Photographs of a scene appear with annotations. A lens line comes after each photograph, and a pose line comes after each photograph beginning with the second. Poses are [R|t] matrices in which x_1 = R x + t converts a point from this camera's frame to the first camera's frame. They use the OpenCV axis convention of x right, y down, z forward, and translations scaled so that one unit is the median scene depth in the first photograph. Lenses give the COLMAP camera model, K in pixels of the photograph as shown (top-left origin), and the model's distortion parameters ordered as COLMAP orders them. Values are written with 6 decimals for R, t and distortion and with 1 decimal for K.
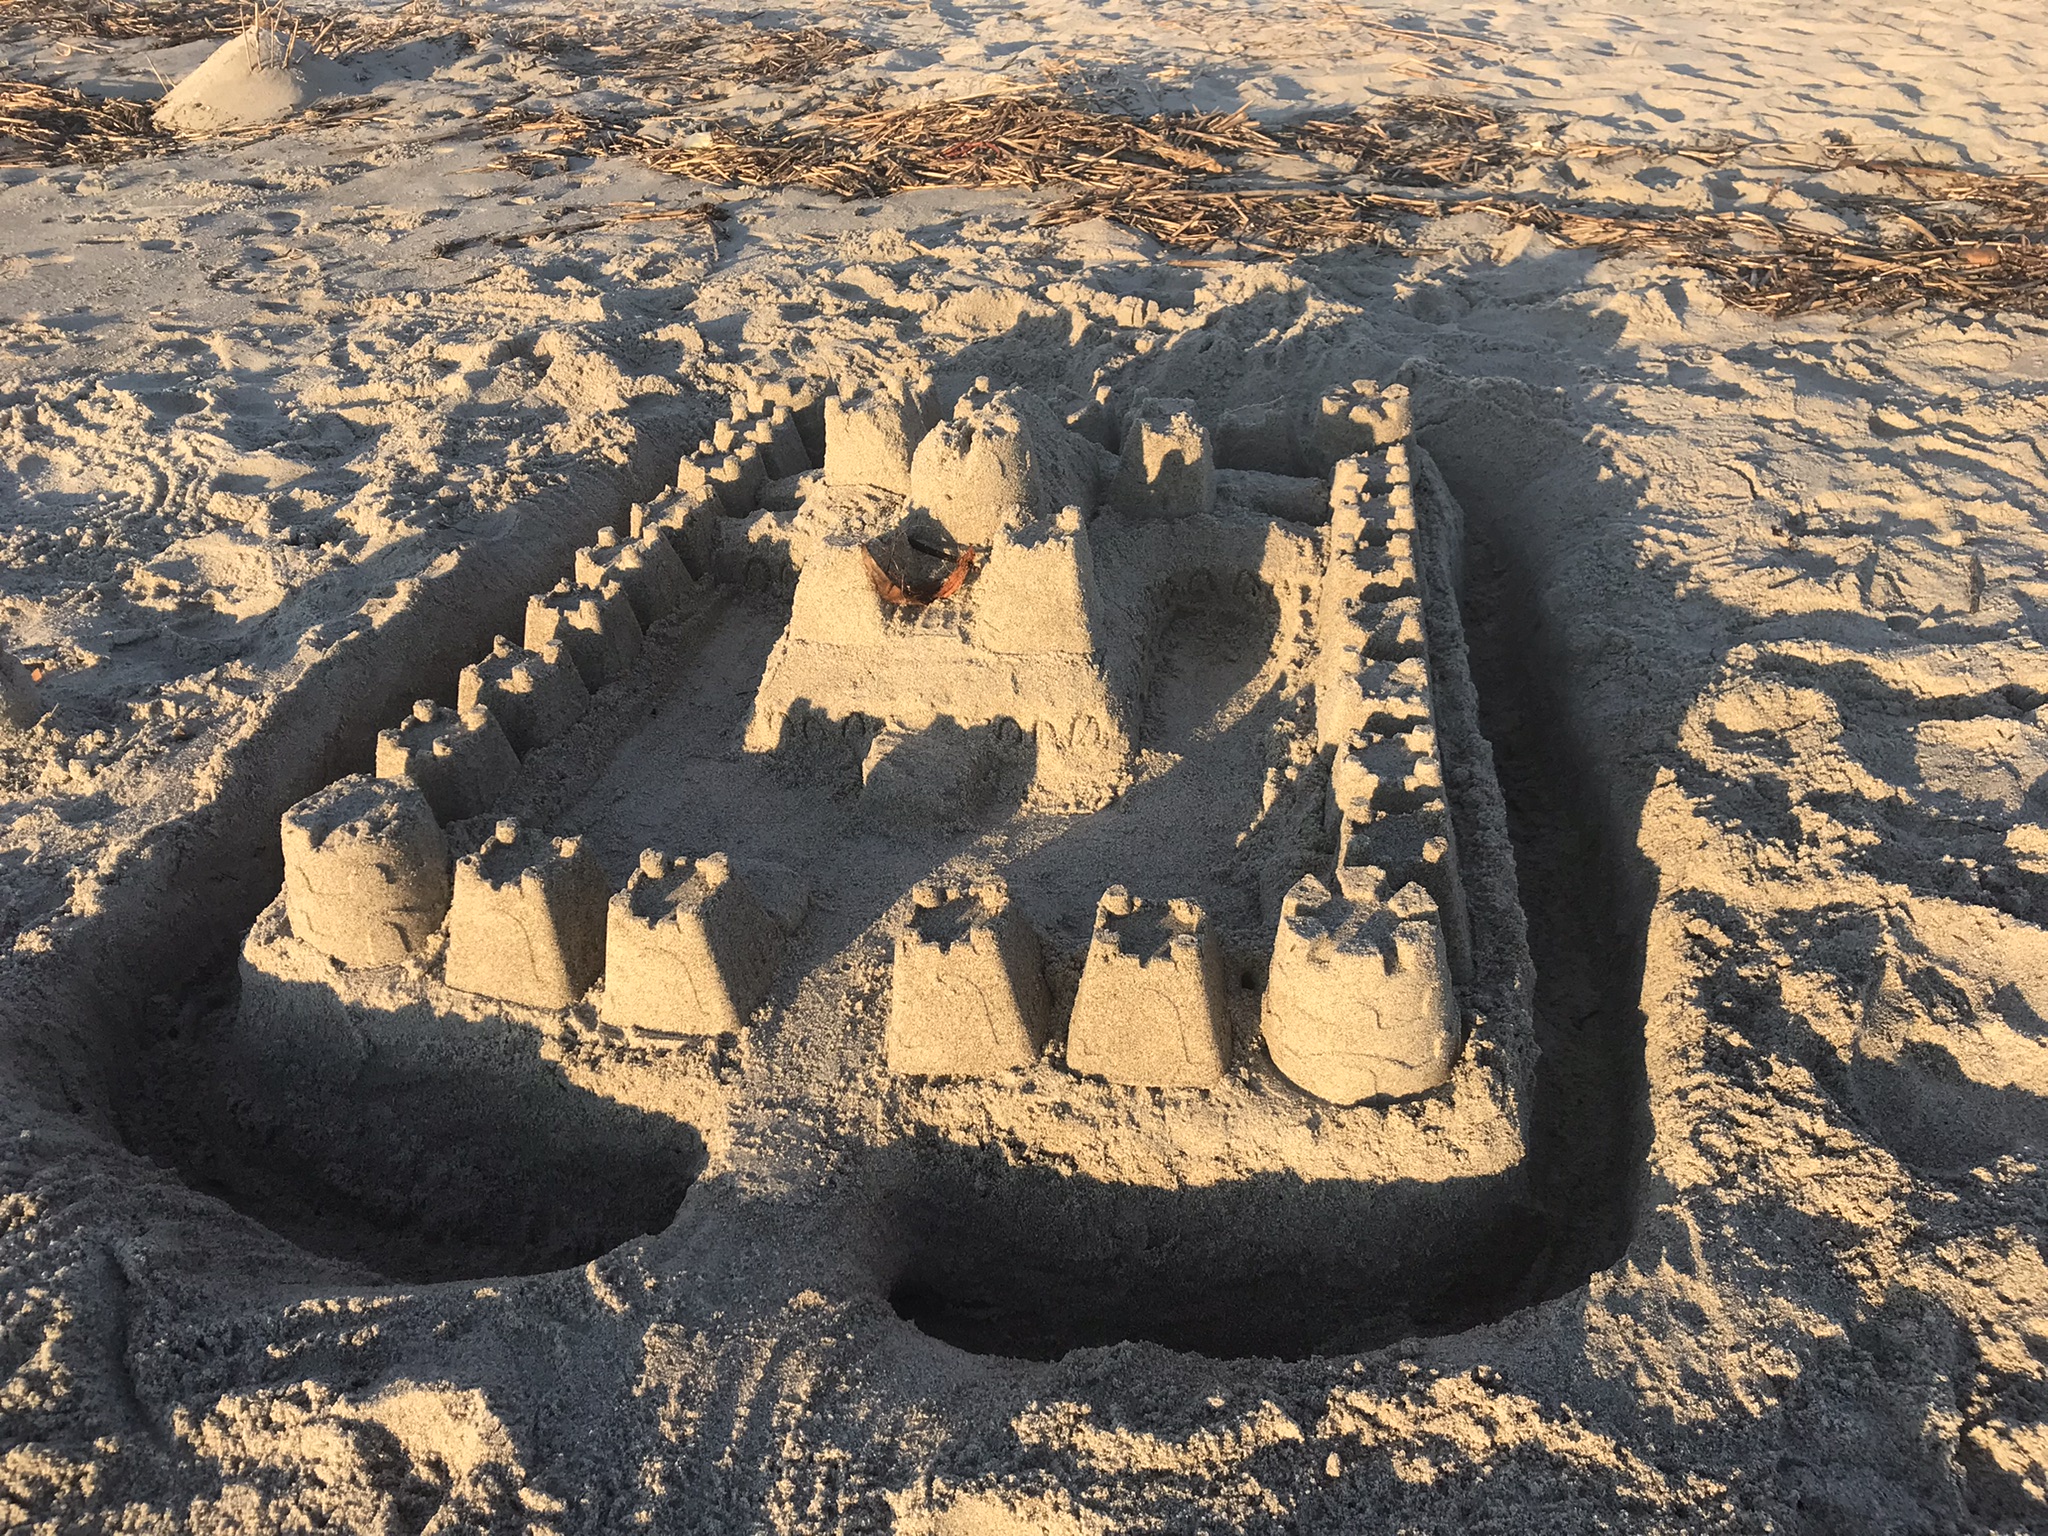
lens RADIAL K [[1558.1, 0, 1019.5], [0, 1558.1, 792.7], [0, 0, 1]] dist [0.063194, -0.122091]
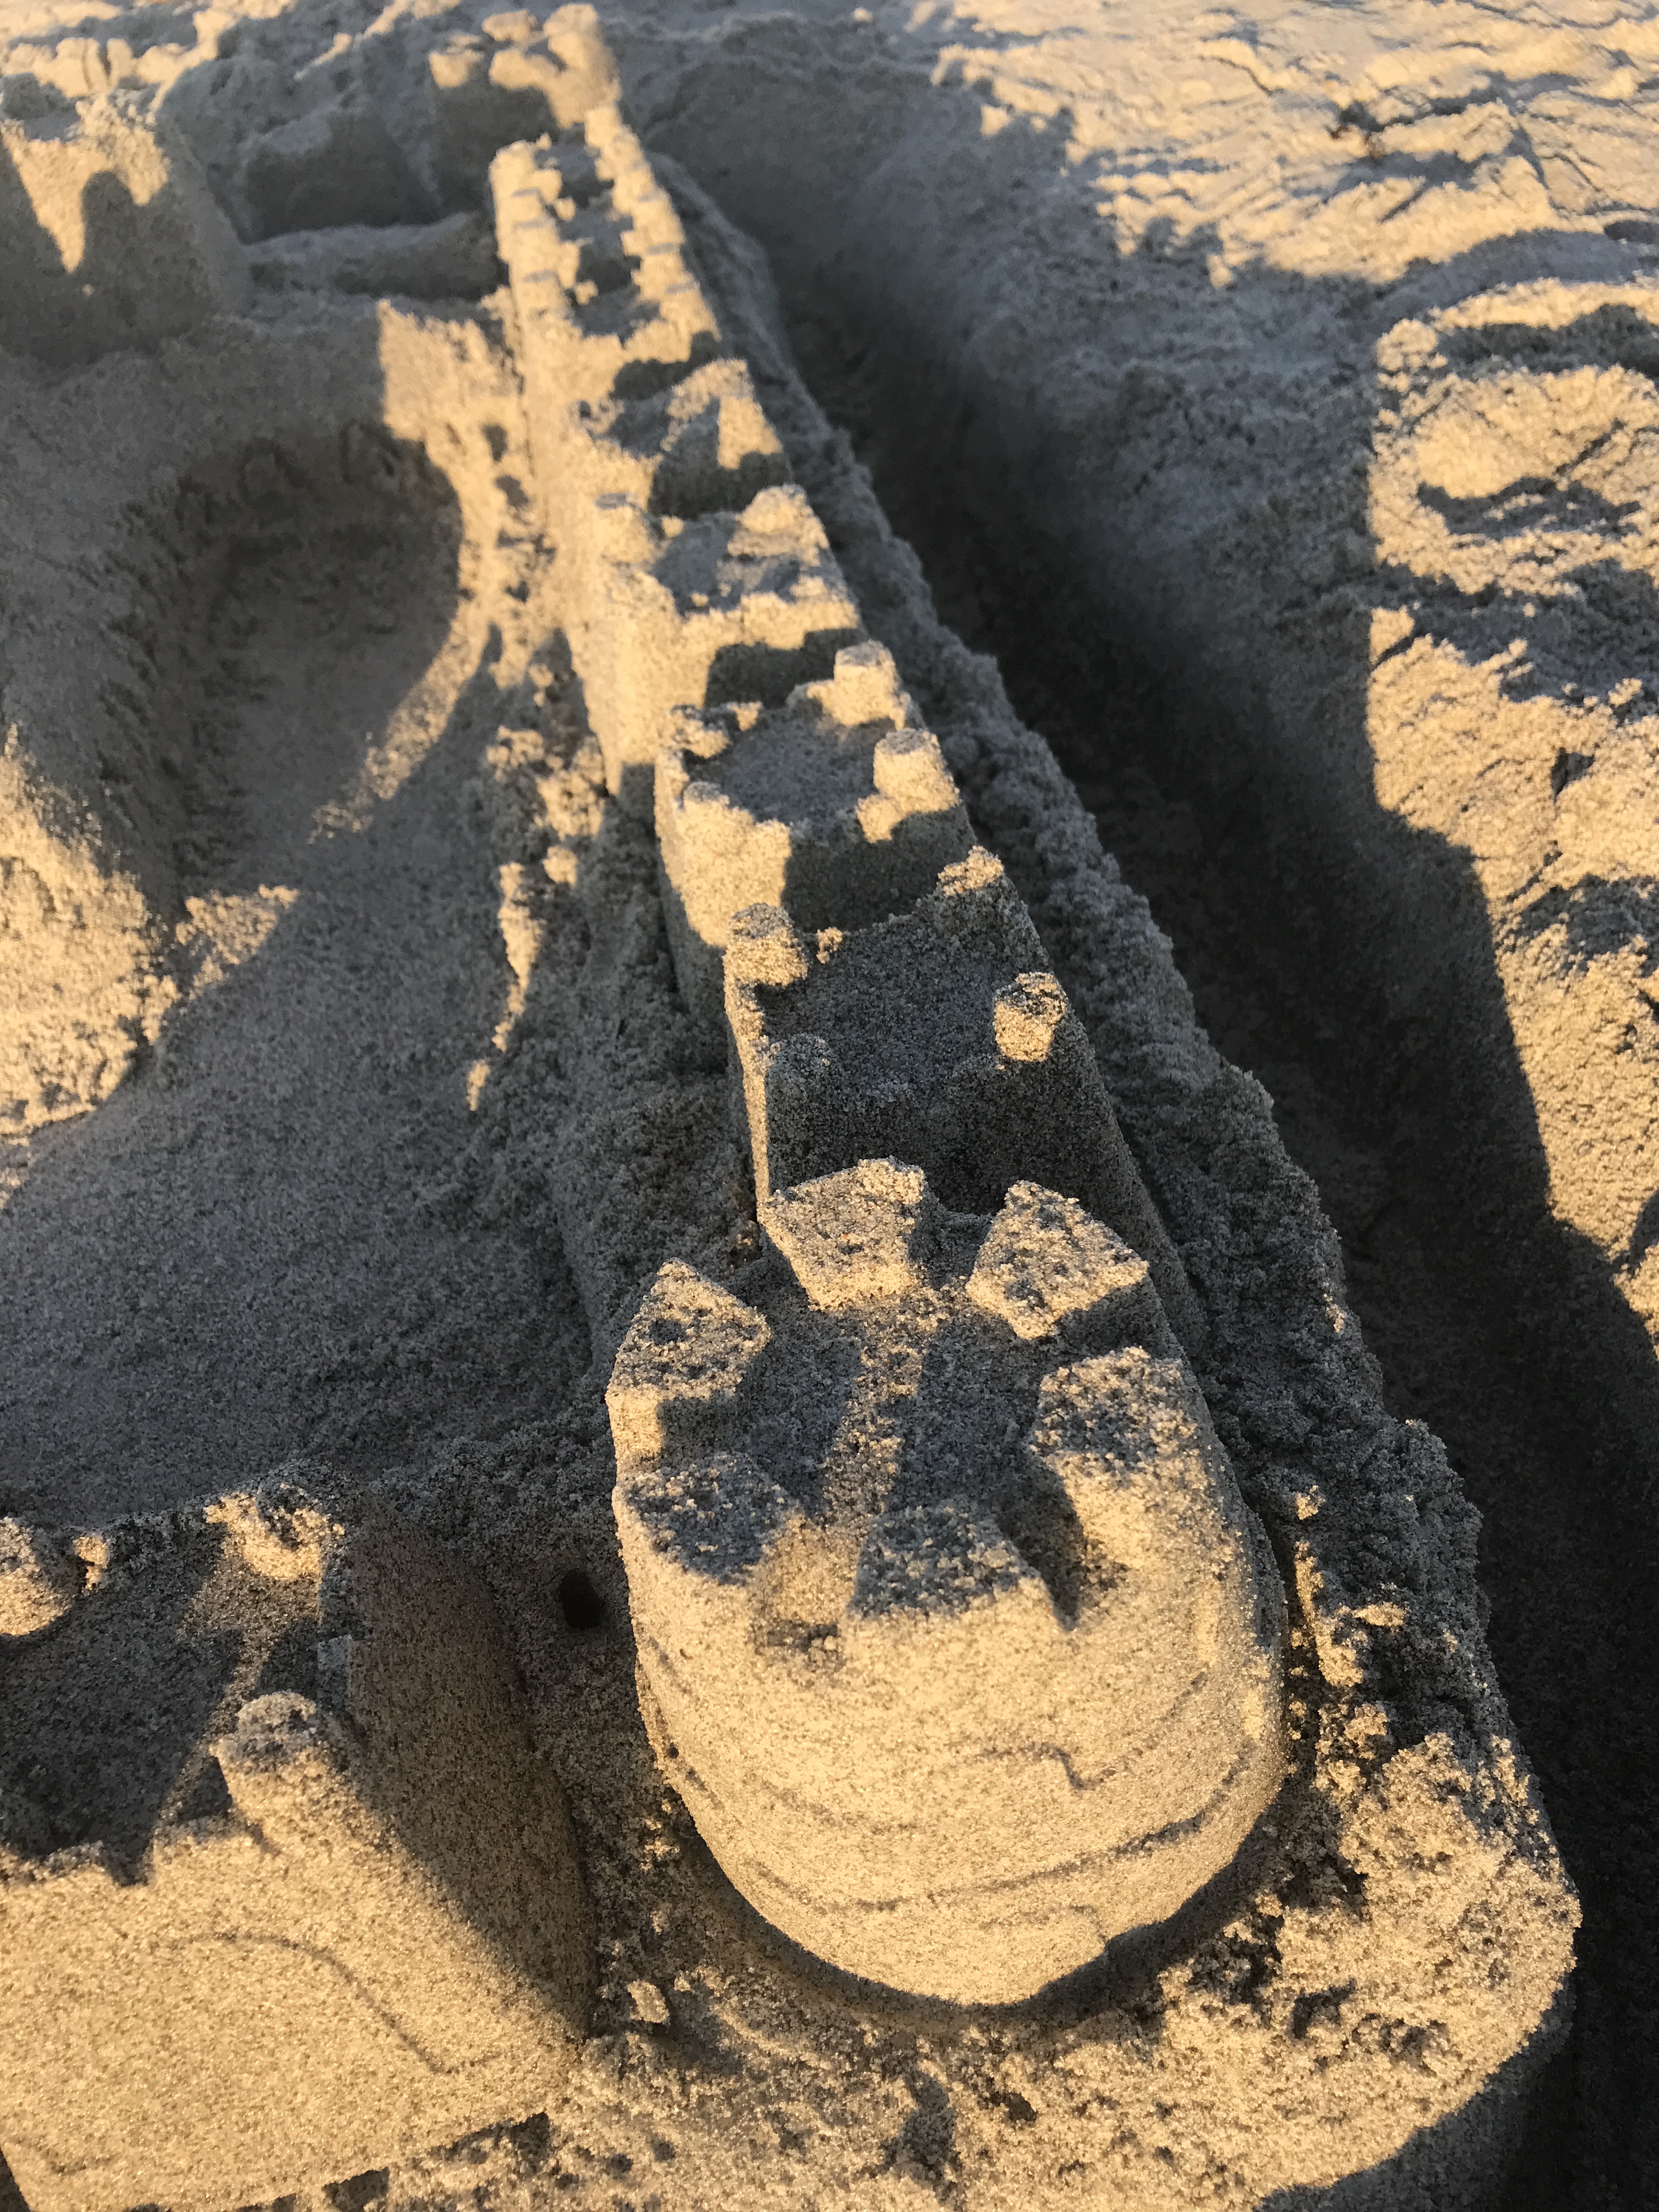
lens RADIAL K [[1682.8, 0, 829.5], [0, 1682.8, 1106.0], [0, 0, 1]] dist [0.063194, -0.122091]
pose [[0.925305, -0.311132, 0.216813, 0.122937], [0.271290, 0.942575, 0.194818, -0.019055], [-0.264977, -0.121447, 0.956576, 0.562072]]
